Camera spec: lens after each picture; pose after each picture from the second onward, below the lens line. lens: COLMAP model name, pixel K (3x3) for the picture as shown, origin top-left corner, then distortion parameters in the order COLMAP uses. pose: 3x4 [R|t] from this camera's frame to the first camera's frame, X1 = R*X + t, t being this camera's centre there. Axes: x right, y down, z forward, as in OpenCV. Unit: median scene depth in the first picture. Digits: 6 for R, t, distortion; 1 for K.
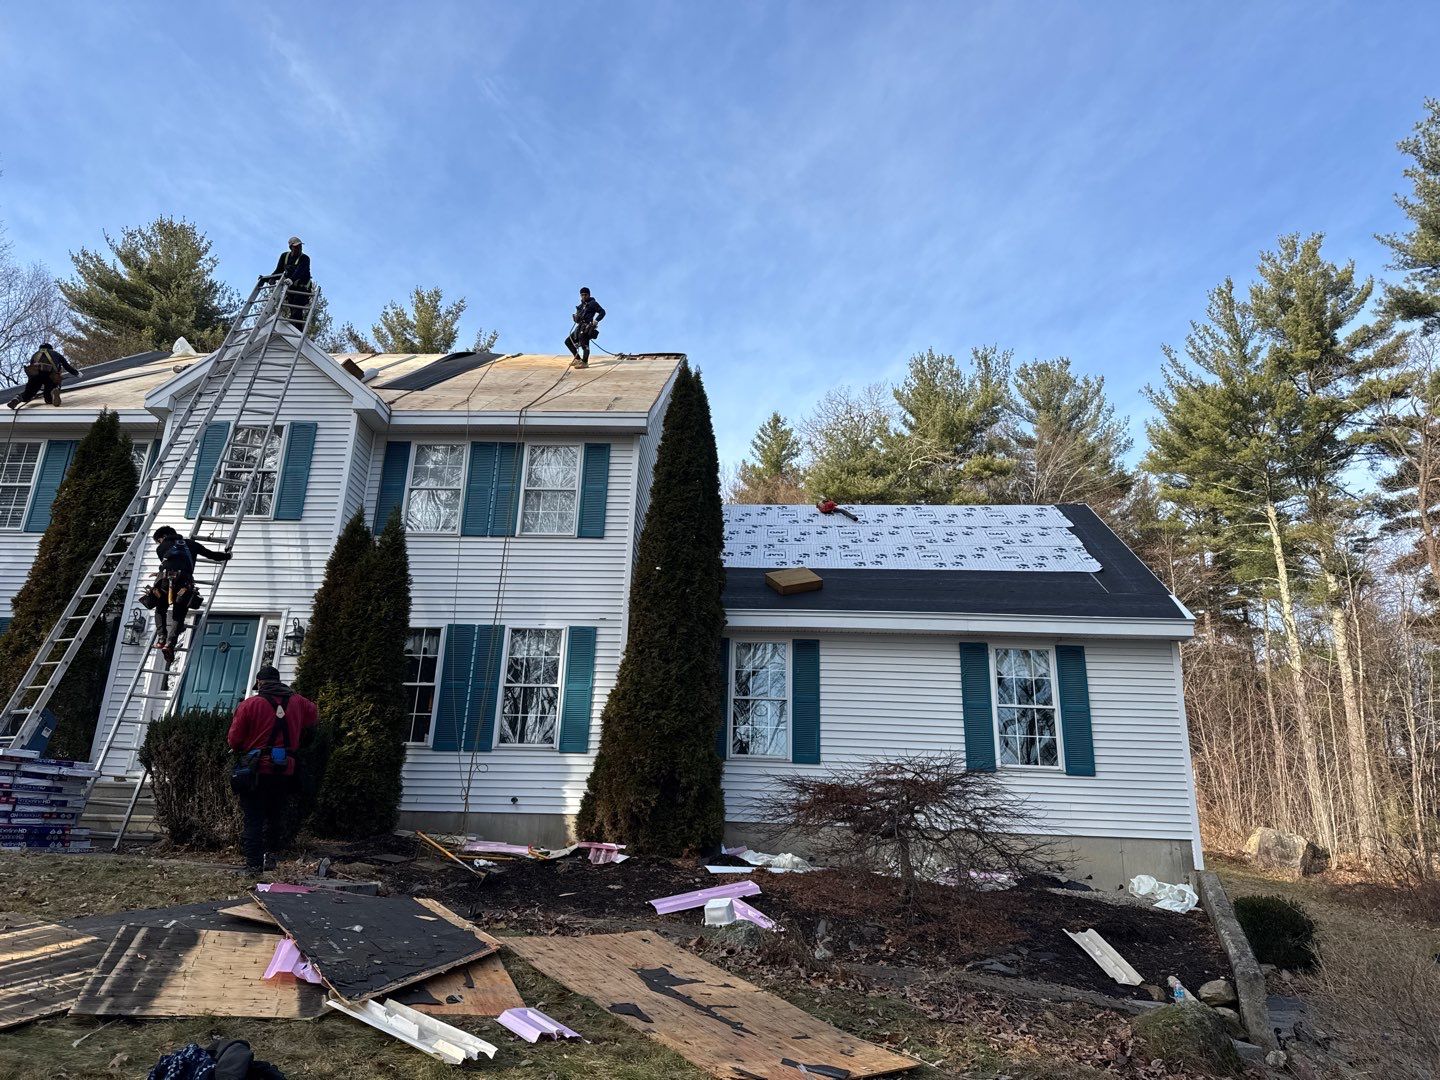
lens RADIAL K [[1012.5, 0, 720.0], [0, 1012.5, 540.0], [0, 0, 1]] dist [0.125321, -0.223219]
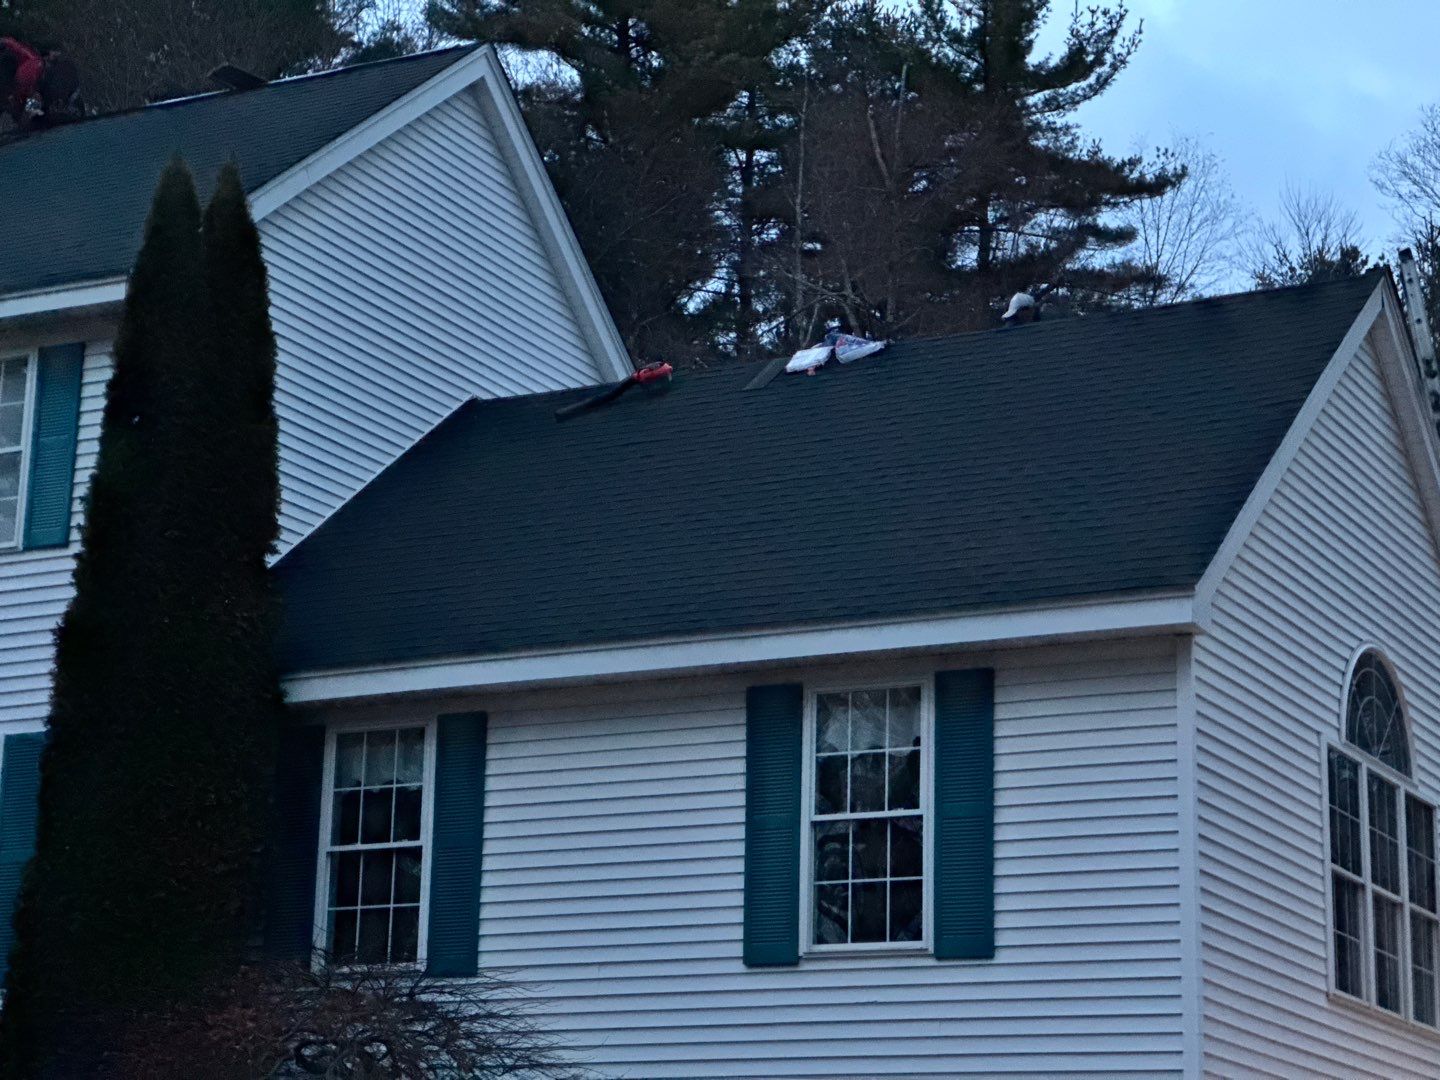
lens RADIAL K [[3263.7, 0, 710.9], [0, 3263.7, 512.3], [0, 0, 1]] dist [0.044900, 2.829510]
pose [[0.910761, -0.118458, -0.395578, 0.810205], [0.139634, 0.989886, 0.025061, -0.014505], [0.388609, -0.078060, 0.918090, -0.327473]]
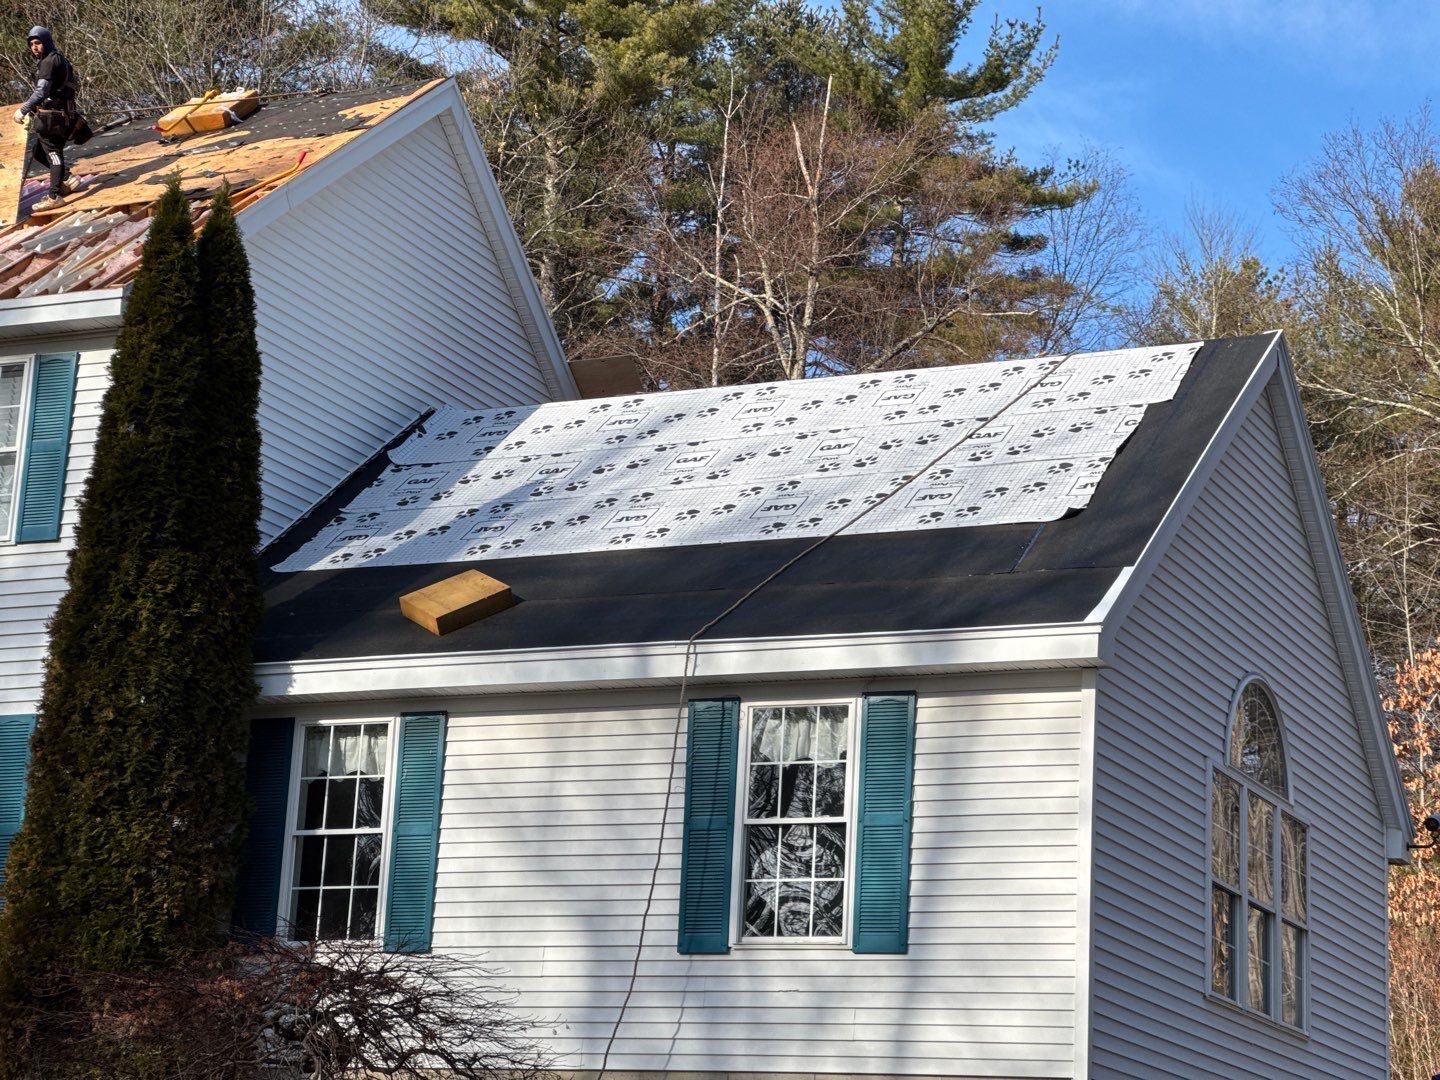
lens RADIAL K [[3263.7, 0, 710.9], [0, 3263.7, 512.3], [0, 0, 1]] dist [0.044900, 2.829510]
pose [[0.926698, -0.081034, -0.366967, 0.839949], [0.101739, 0.994108, 0.037399, -0.047150], [0.361774, -0.071992, 0.929482, -0.458172]]
